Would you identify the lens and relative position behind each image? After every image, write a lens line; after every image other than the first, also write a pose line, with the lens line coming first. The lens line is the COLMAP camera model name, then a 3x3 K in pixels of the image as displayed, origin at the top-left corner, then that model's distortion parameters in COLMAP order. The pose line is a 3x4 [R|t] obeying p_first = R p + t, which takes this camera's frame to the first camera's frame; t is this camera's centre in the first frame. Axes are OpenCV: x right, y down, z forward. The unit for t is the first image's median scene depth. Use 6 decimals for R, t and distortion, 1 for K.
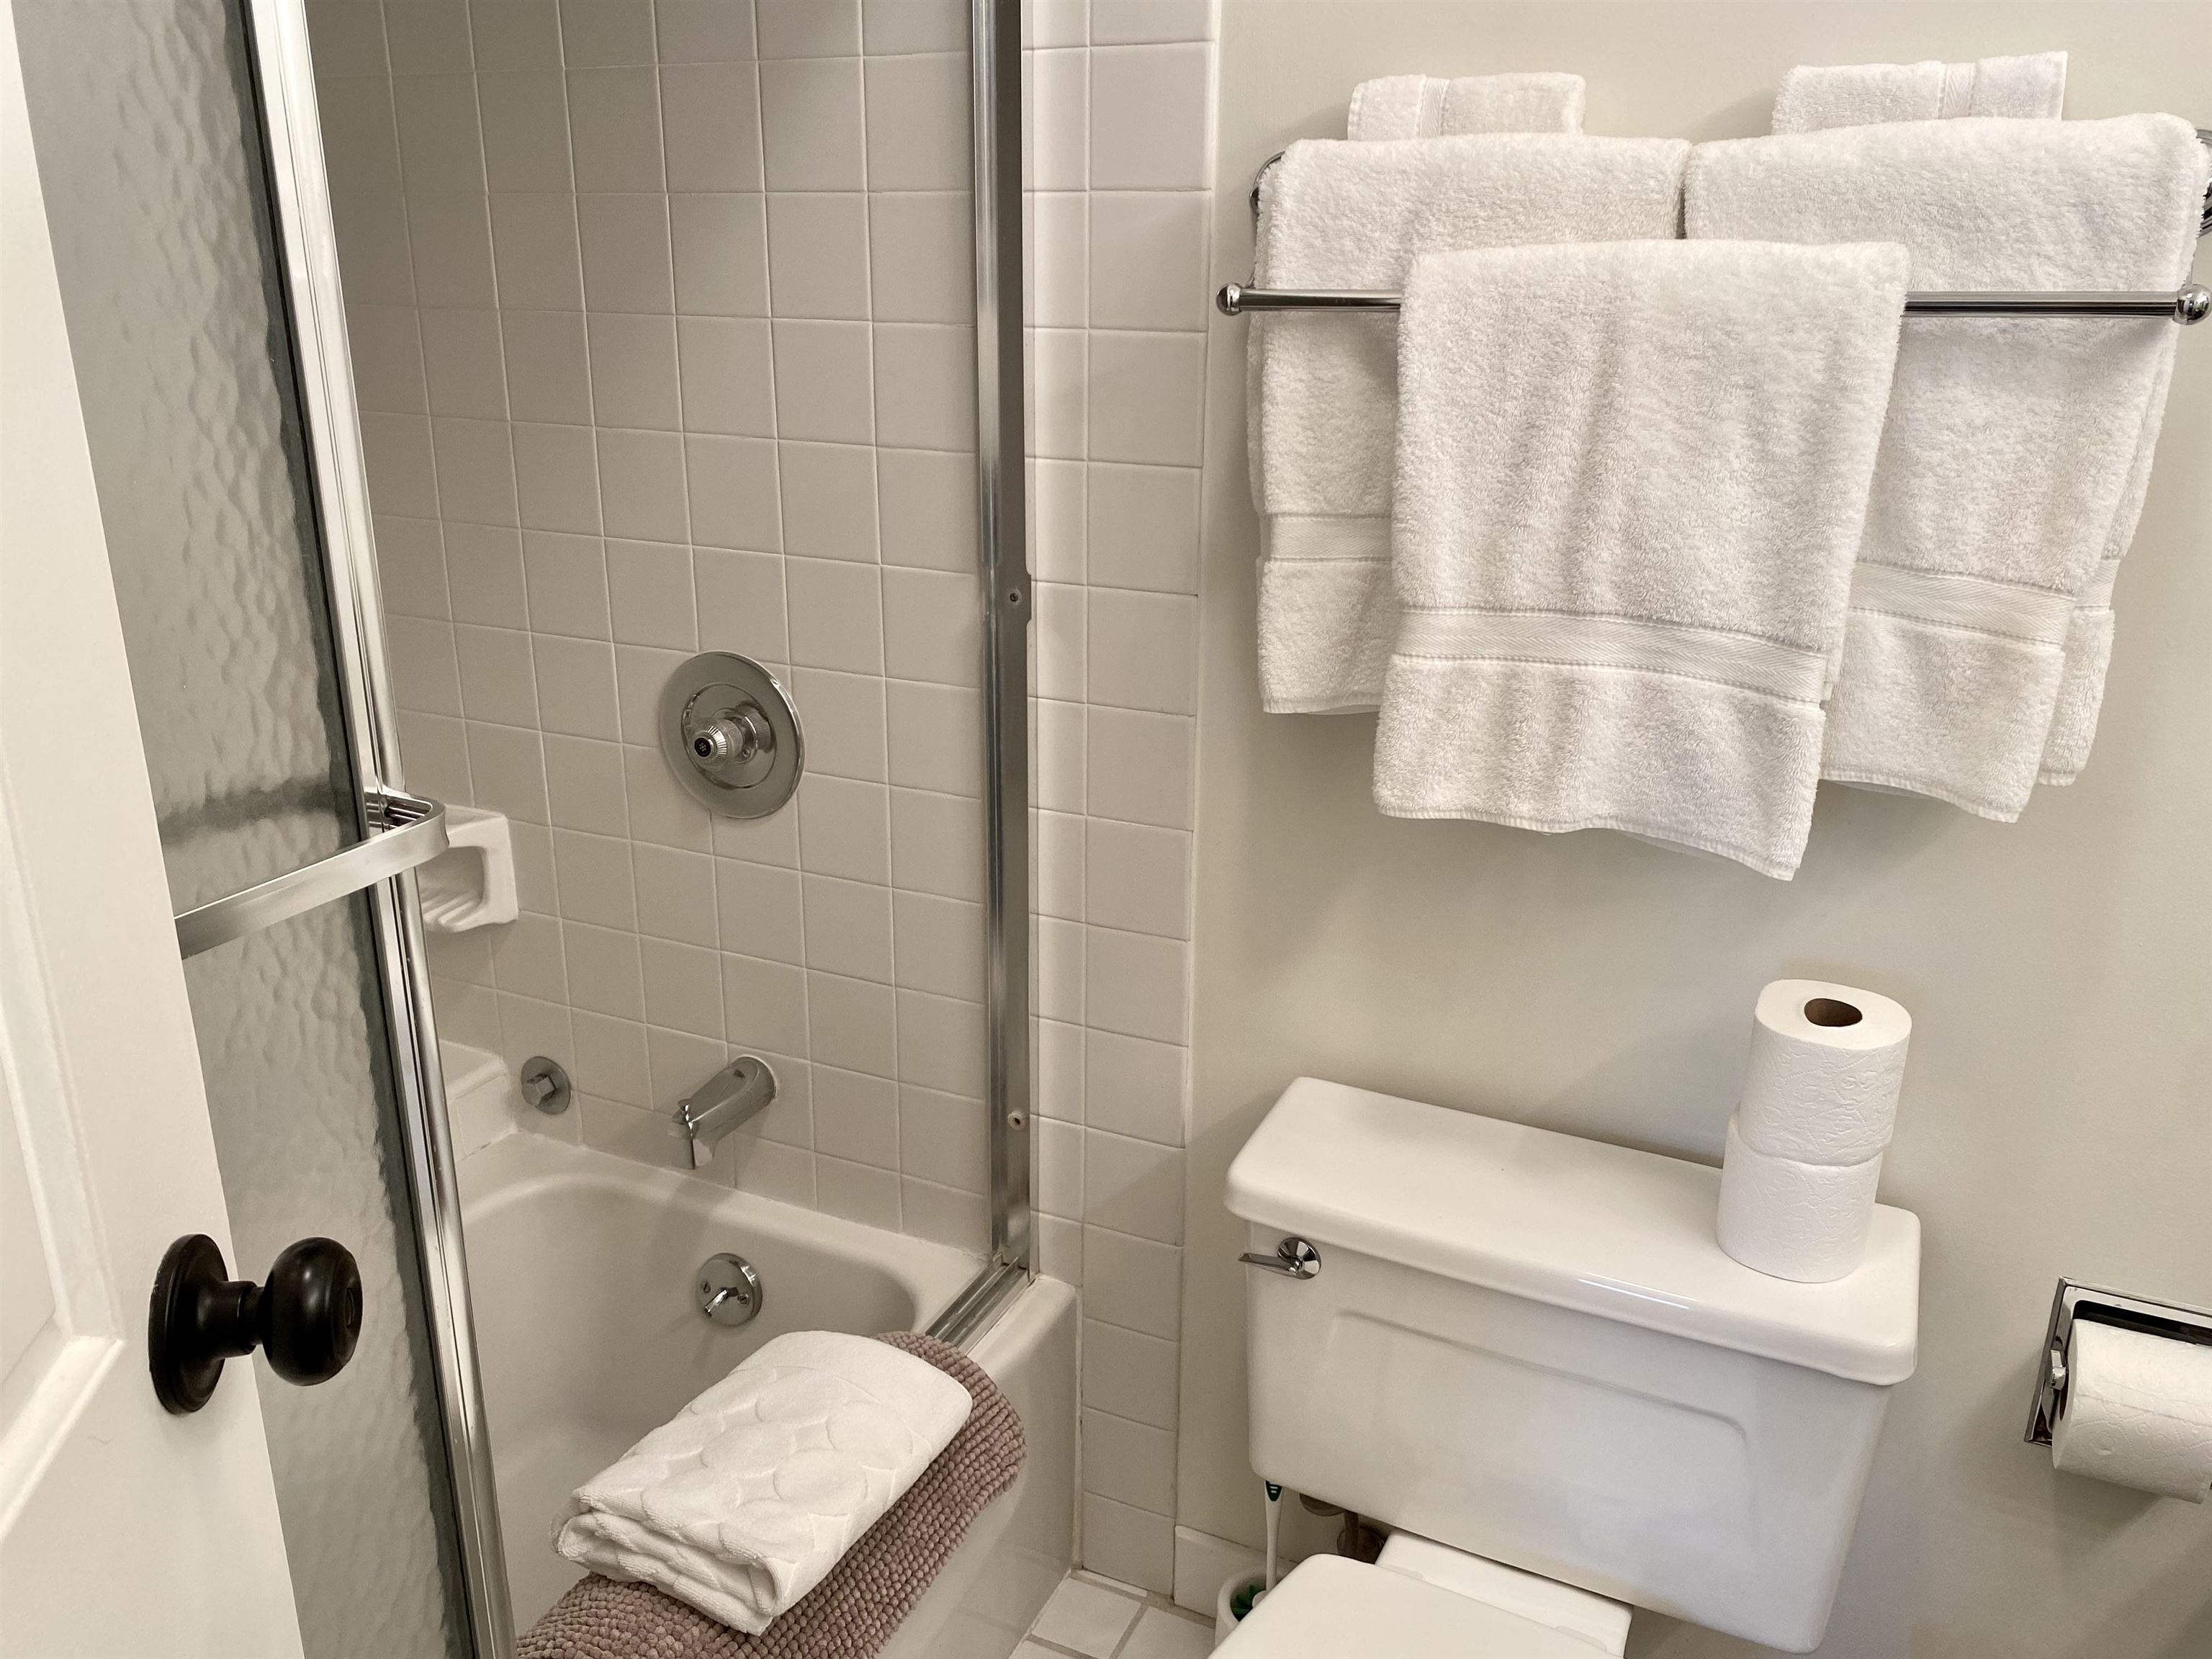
lens RADIAL K [[1677.3, 0, 1096.9], [0, 1677.3, 829.8], [0, 0, 1]] dist [0.022535, -0.010024]
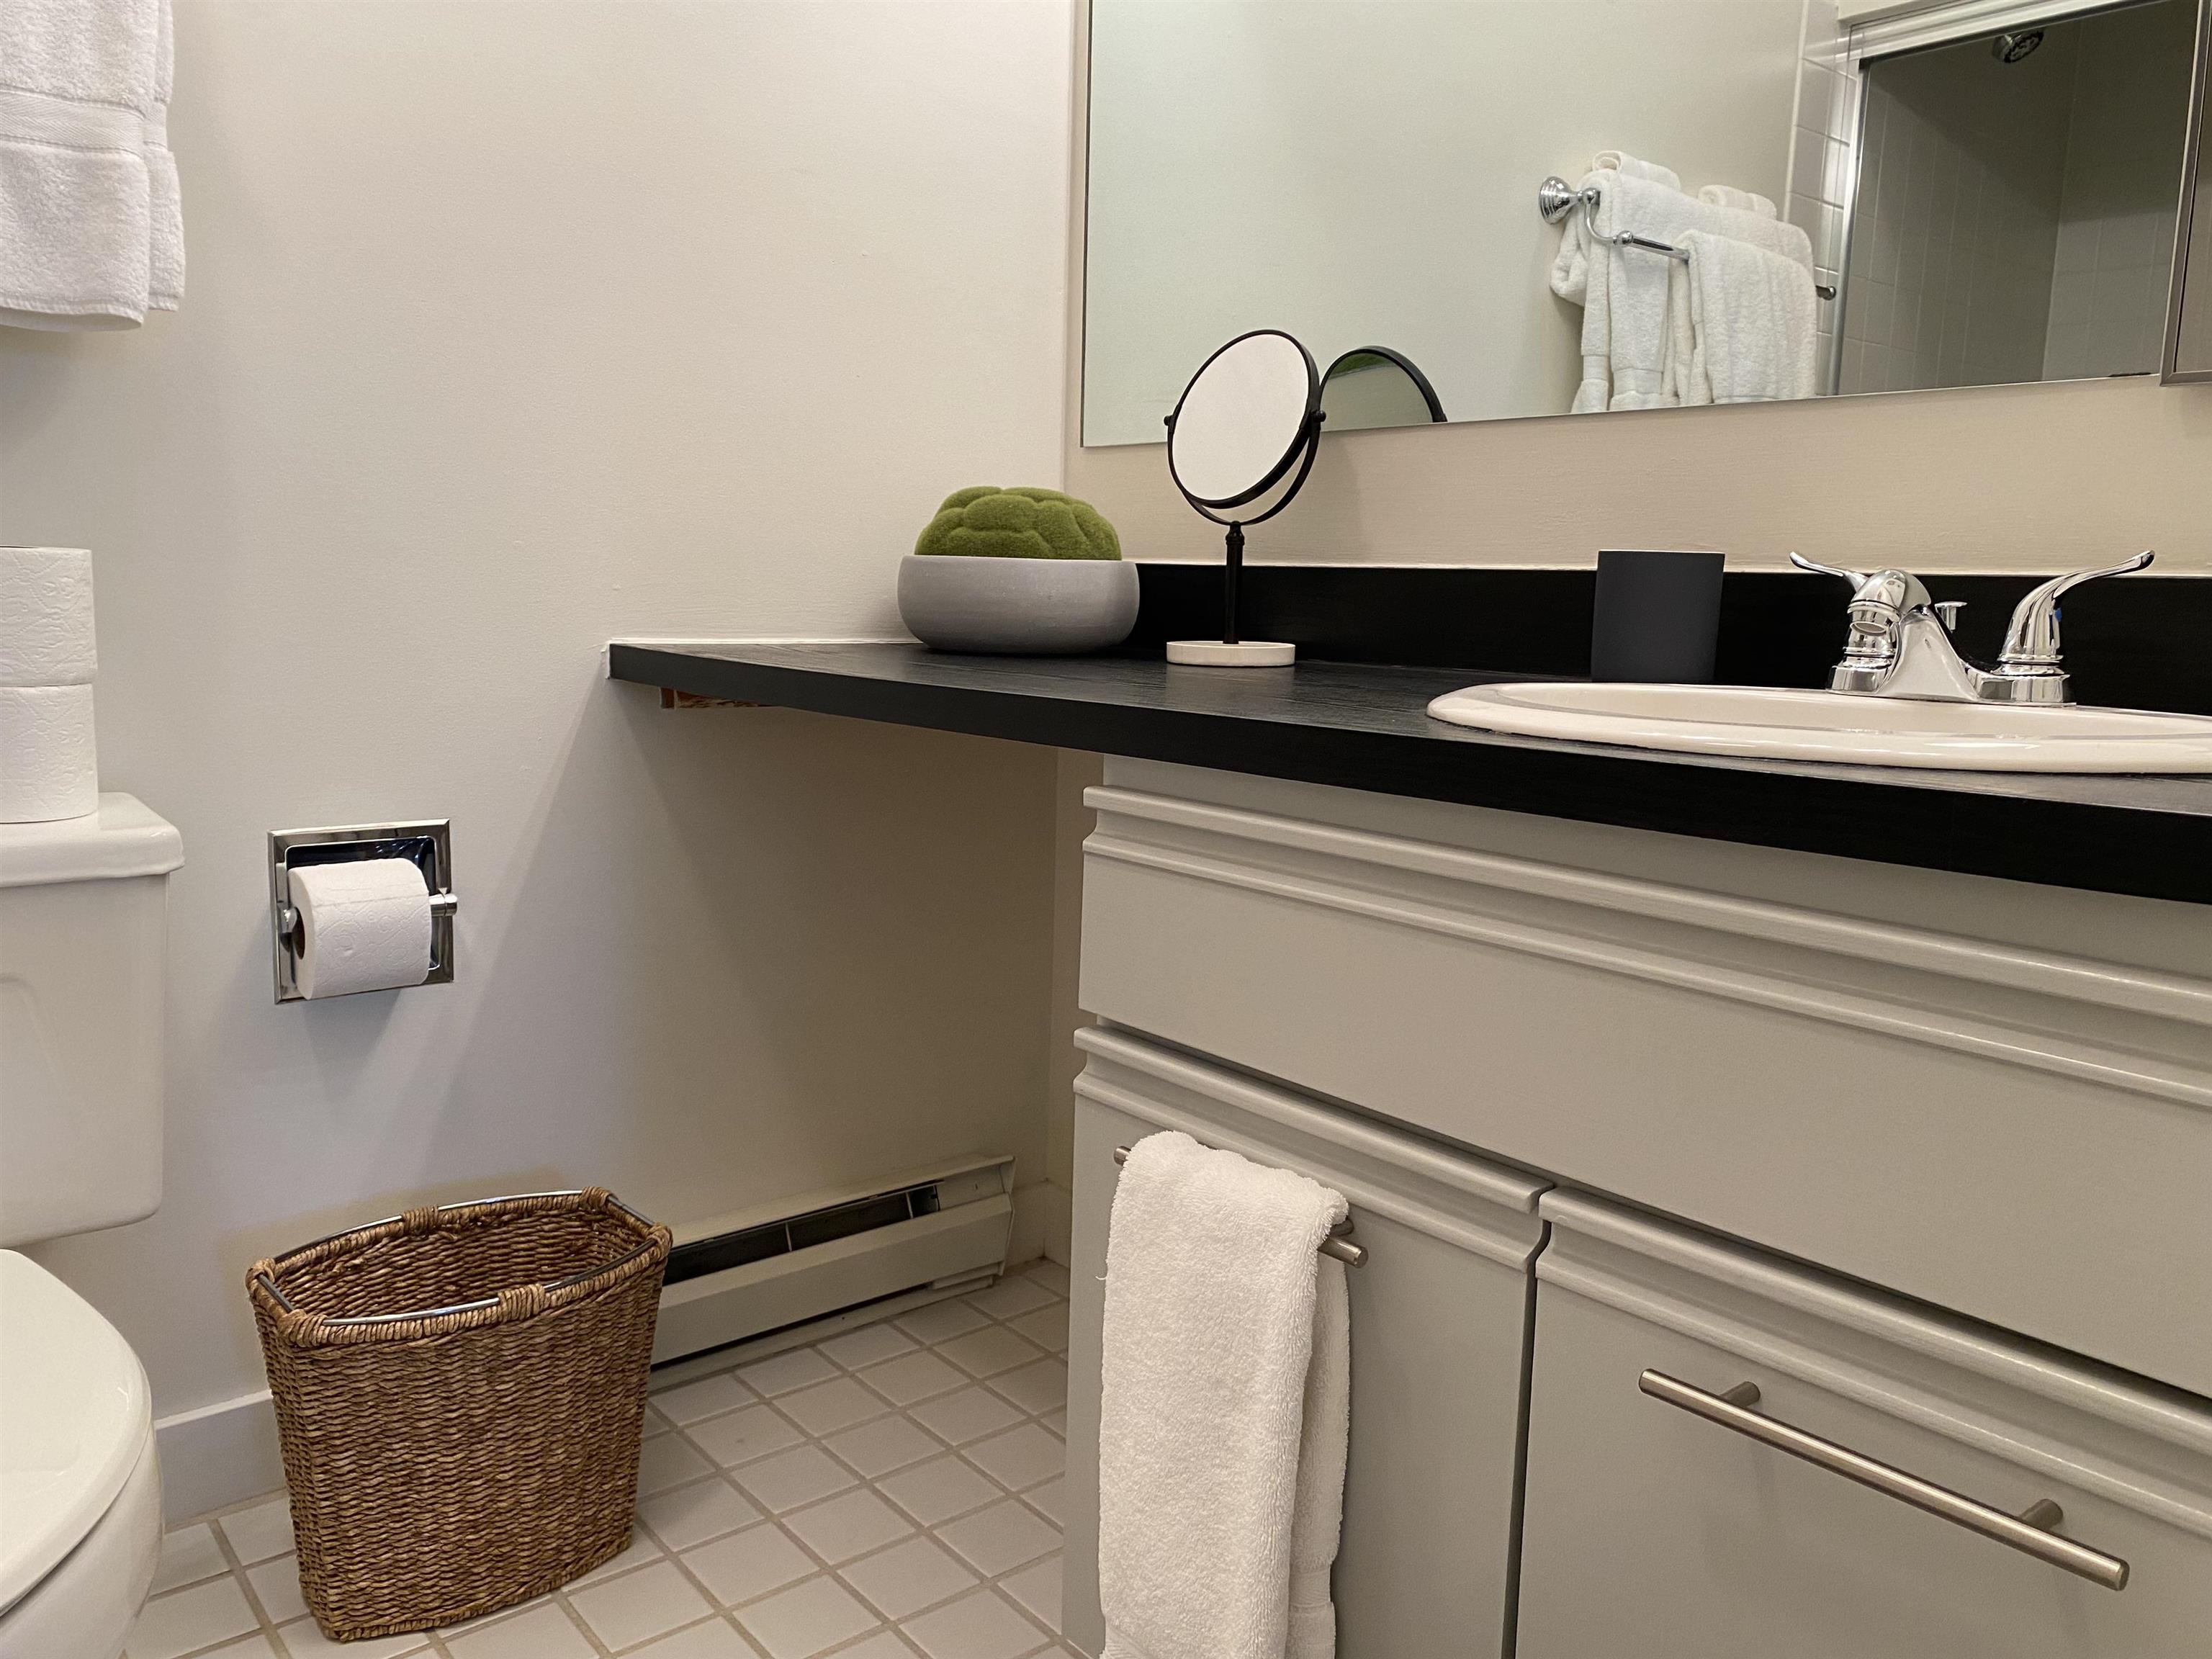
lens RADIAL K [[1677.3, 0, 1110.5], [0, 1677.3, 815.4], [0, 0, 1]] dist [0.022535, -0.010024]
pose [[0.422130, -0.114084, 0.899328, -0.221631], [0.273398, 0.961880, -0.006310, 0.489252], [-0.864326, 0.248538, 0.437229, 0.049579]]
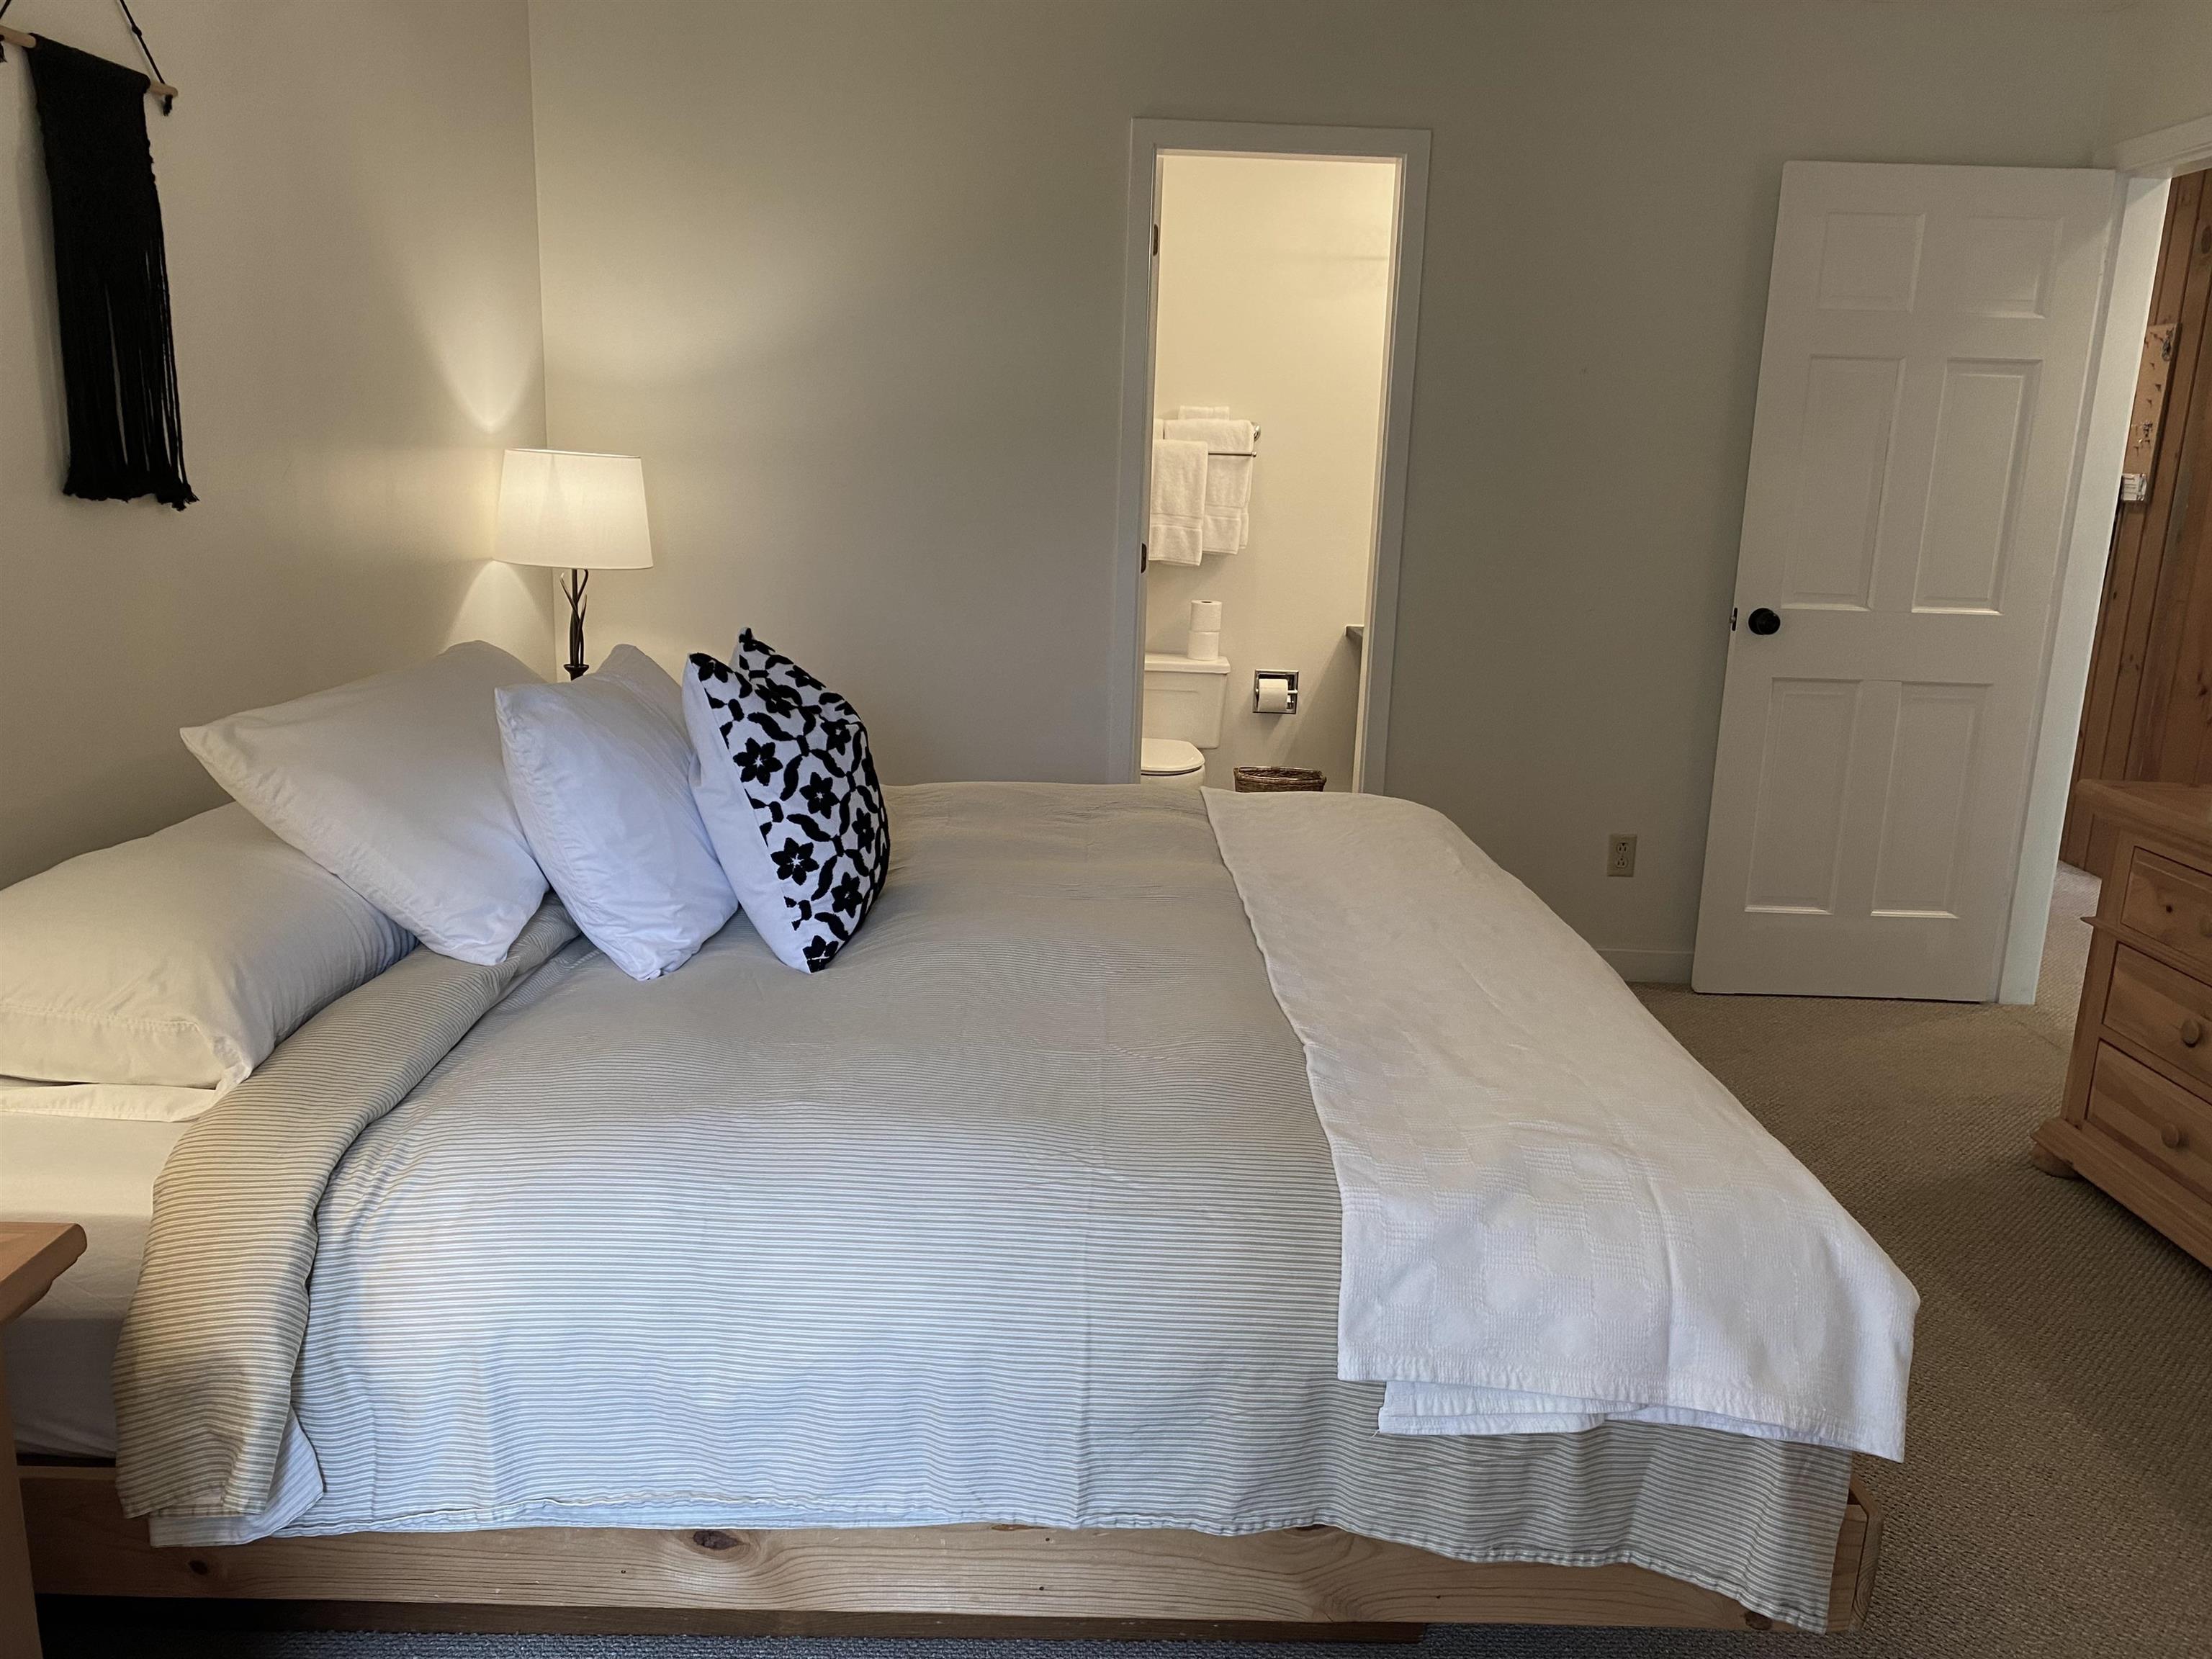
lens RADIAL K [[1677.3, 0, 1112.0], [0, 1677.3, 837.3], [0, 0, 1]] dist [0.022535, -0.010024]
pose [[0.896488, -0.069085, 0.437648, -2.068622], [0.109651, 0.991636, -0.068078, 1.147199], [-0.429285, 0.109020, 0.896565, -3.284628]]
